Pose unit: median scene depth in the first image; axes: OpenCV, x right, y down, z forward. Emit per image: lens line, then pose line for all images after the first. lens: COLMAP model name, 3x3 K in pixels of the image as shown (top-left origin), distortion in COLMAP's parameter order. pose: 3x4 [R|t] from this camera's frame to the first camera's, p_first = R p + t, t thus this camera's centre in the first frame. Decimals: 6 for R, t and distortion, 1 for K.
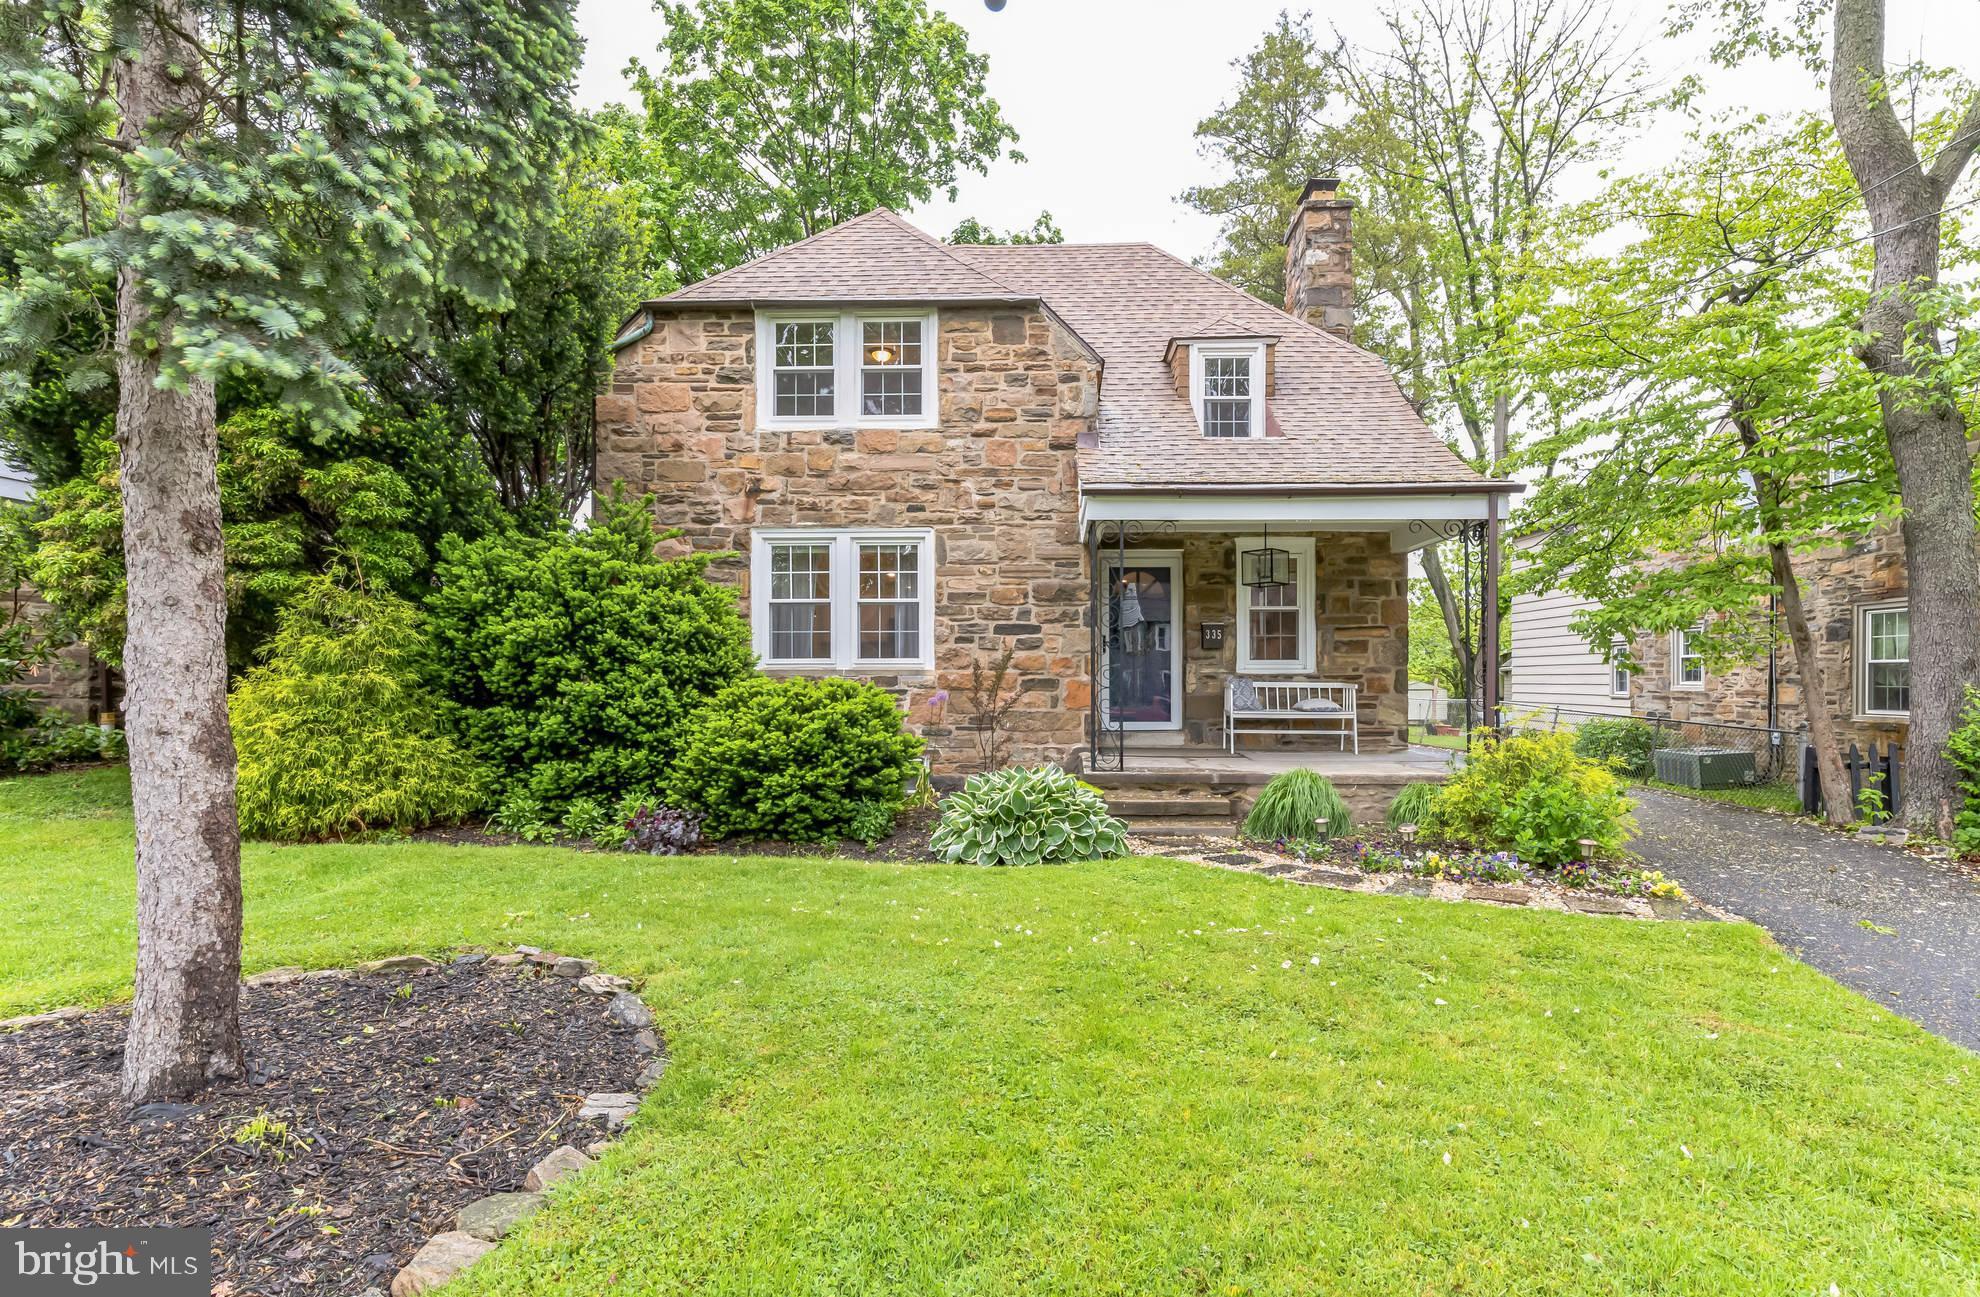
lens RADIAL K [[949.2, 0, 1028.6], [0, 949.2, 680.2], [0, 0, 1]] dist [0.006094, -0.001046]
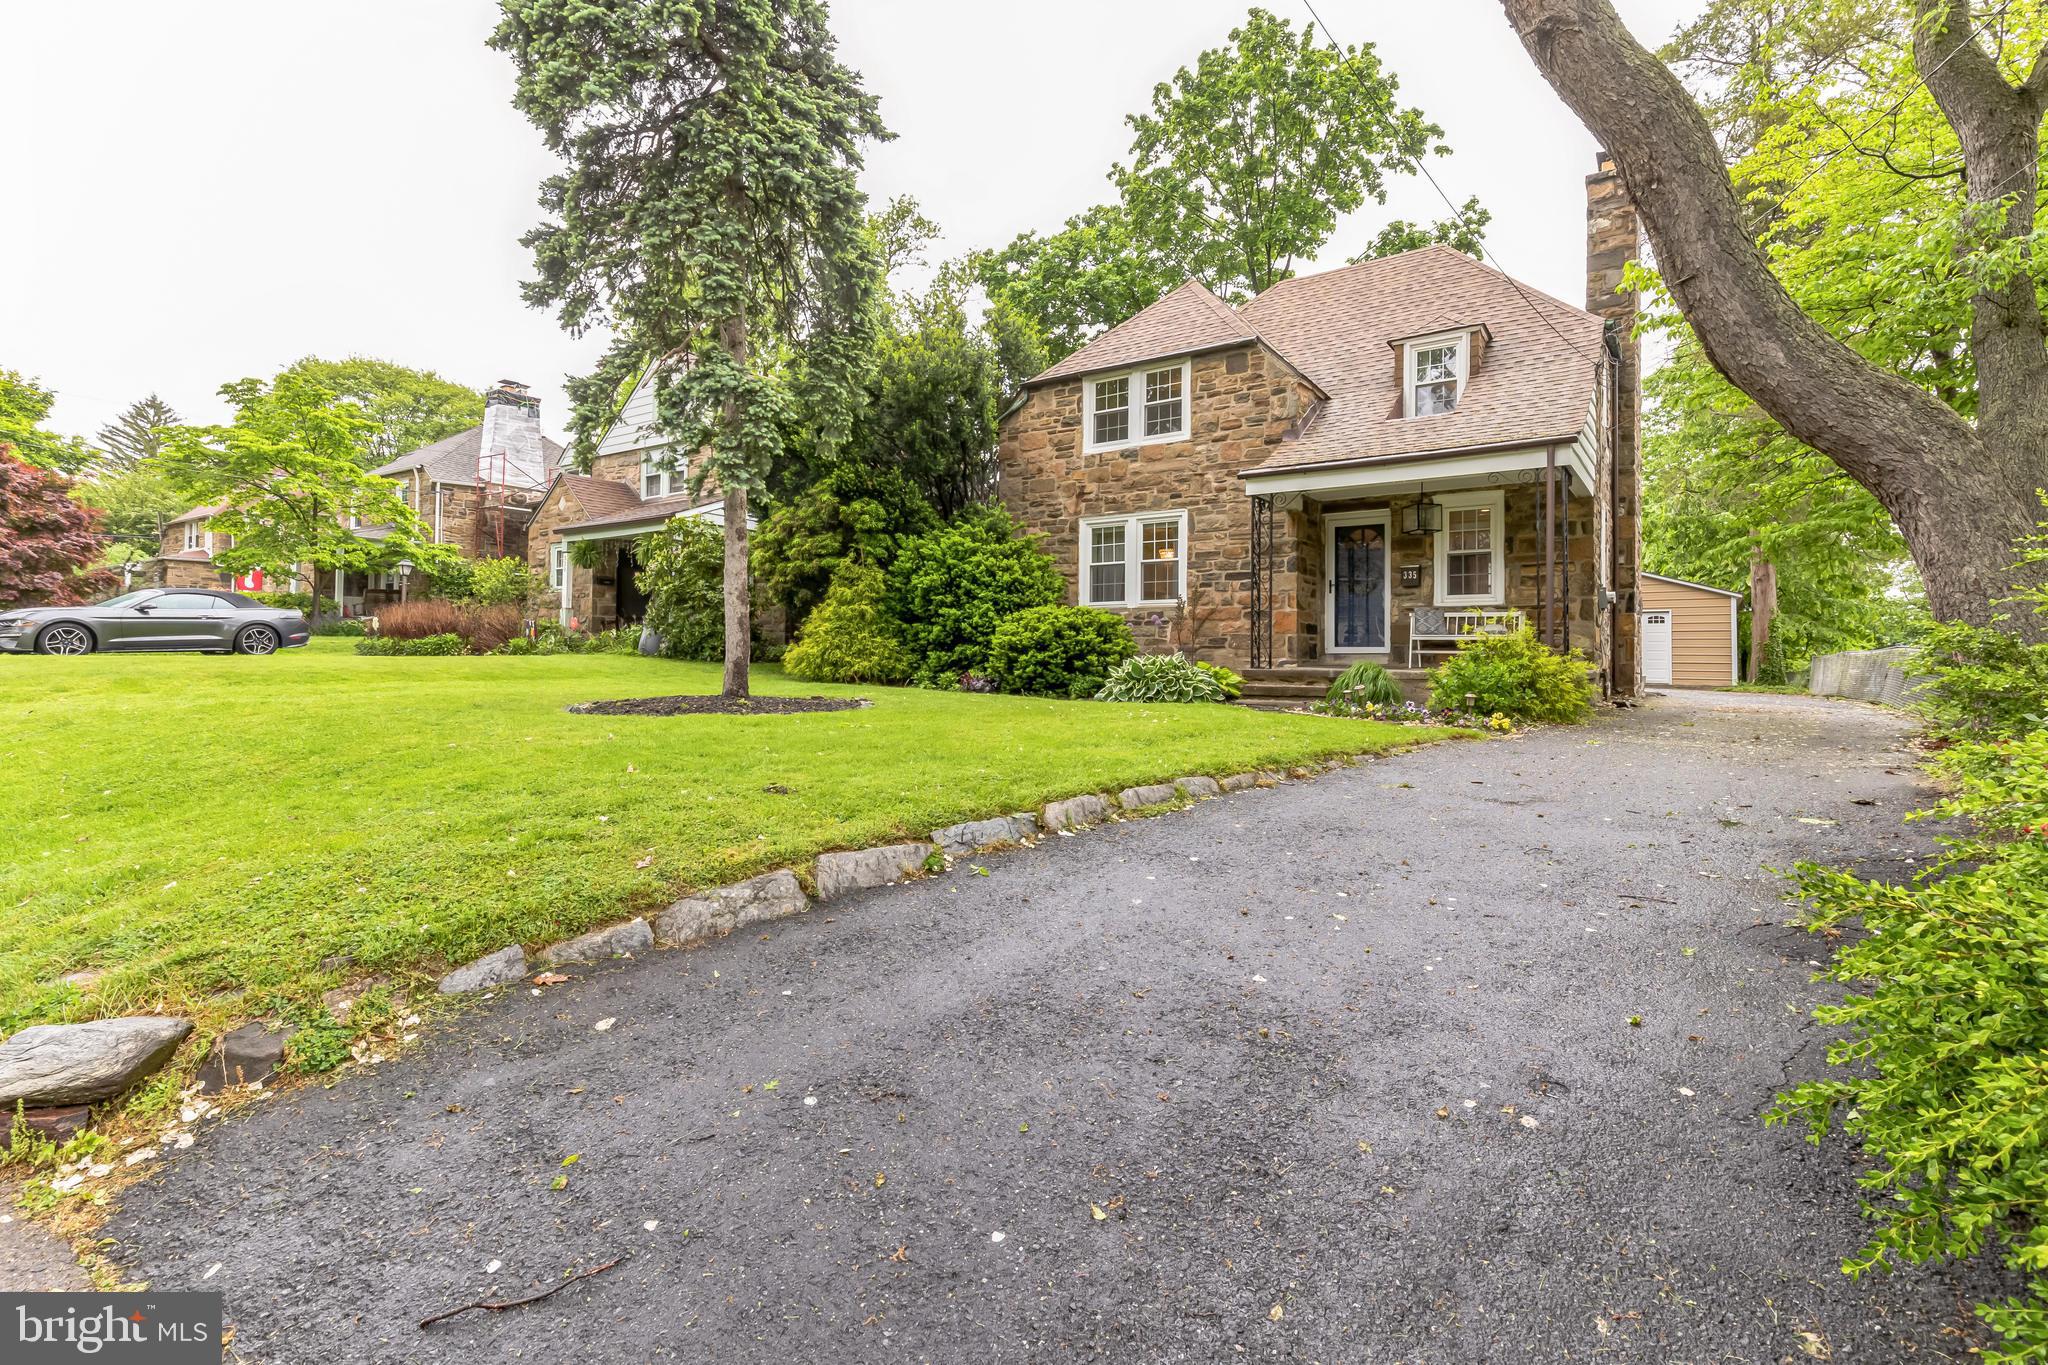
lens RADIAL K [[940.1, 0, 1032.3], [0, 940.1, 661.9], [0, 0, 1]] dist [0.001782, -0.001115]
pose [[0.836265, 0.008773, -0.548256, 0.487064], [-0.010838, 0.999941, -0.000530, 0.076402], [0.548219, 0.006385, 0.836311, -0.323770]]
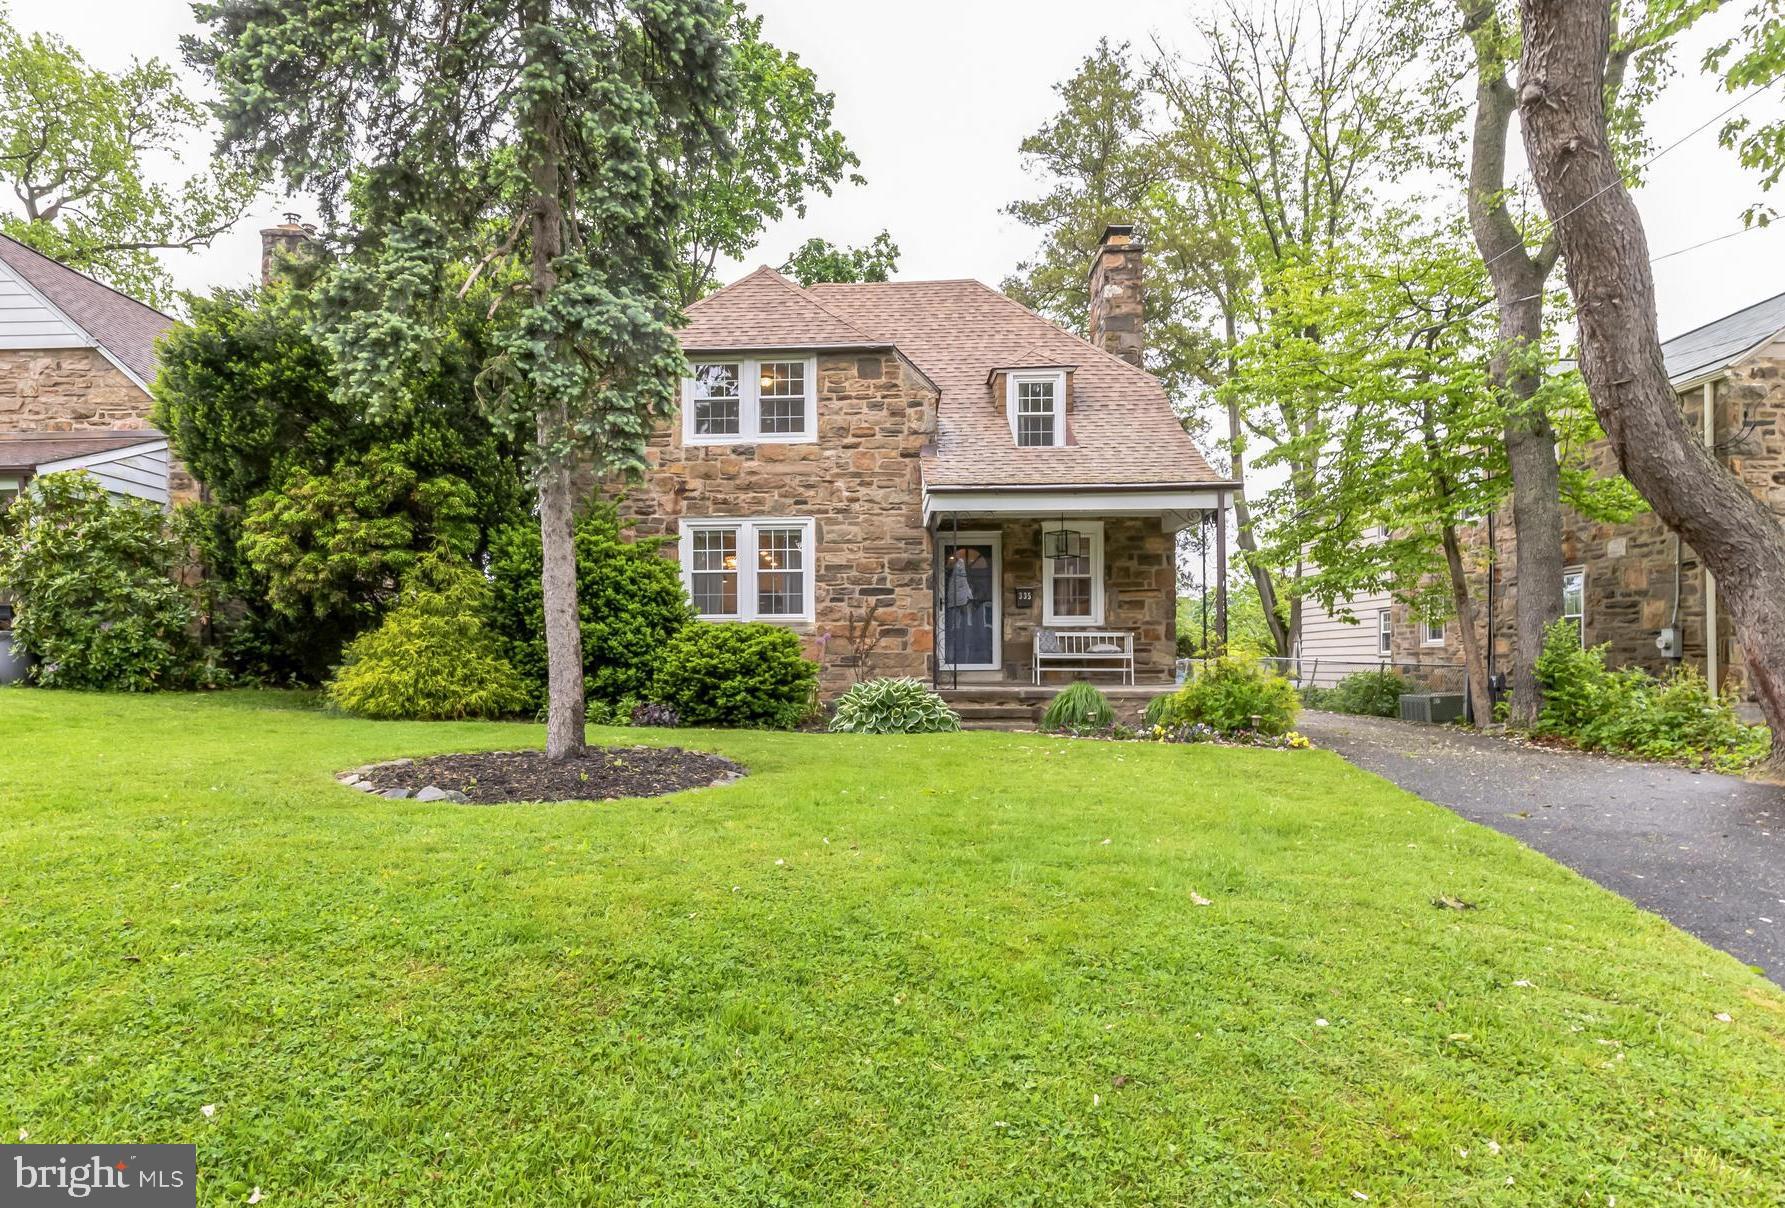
lens RADIAL K [[982.9, 0, 816.8], [0, 982.9, 672.5], [0, 0, 1]] dist [0.010060, 0.001382]
pose [[0.999288, -0.001755, -0.037676, -0.043648], [0.001962, 0.999983, 0.005462, 0.052374], [0.037666, -0.005532, 0.999275, -0.389680]]
